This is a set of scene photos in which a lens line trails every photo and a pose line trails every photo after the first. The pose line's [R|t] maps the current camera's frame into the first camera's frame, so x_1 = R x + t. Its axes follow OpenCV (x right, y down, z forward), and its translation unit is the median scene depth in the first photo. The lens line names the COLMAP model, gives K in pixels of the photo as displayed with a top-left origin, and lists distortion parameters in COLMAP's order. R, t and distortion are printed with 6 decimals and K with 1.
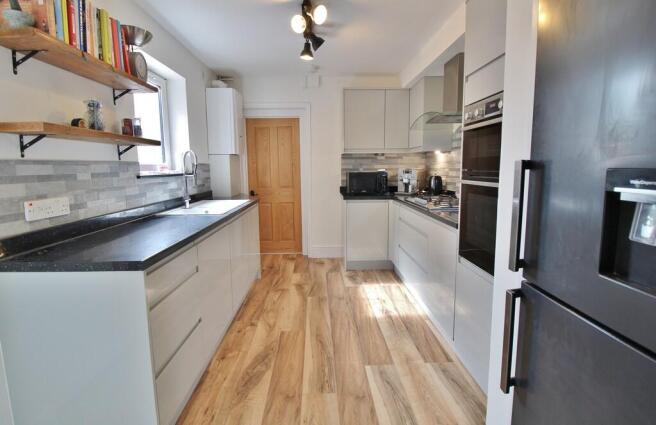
lens RADIAL K [[342.1, 0, 329.5], [0, 342.1, 209.5], [0, 0, 1]] dist [-0.001640, -0.000009]
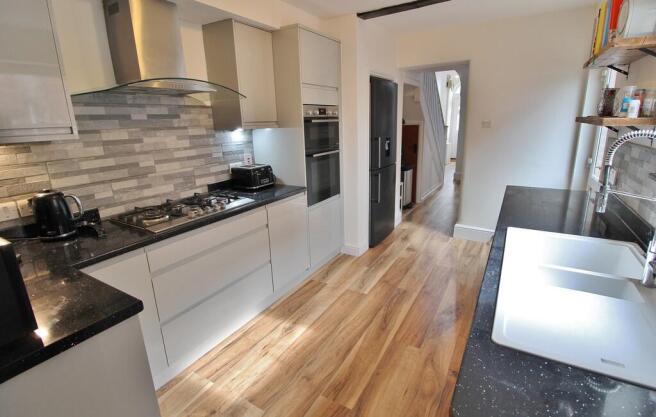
lens RADIAL K [[342.1, 0, 331.0], [0, 342.1, 210.5], [0, 0, 1]] dist [-0.001640, -0.000009]
pose [[-0.864062, -0.101354, 0.493077, -0.340552], [0.093075, 0.930464, 0.354364, -0.287070], [-0.494706, 0.352085, -0.794545, 1.691916]]
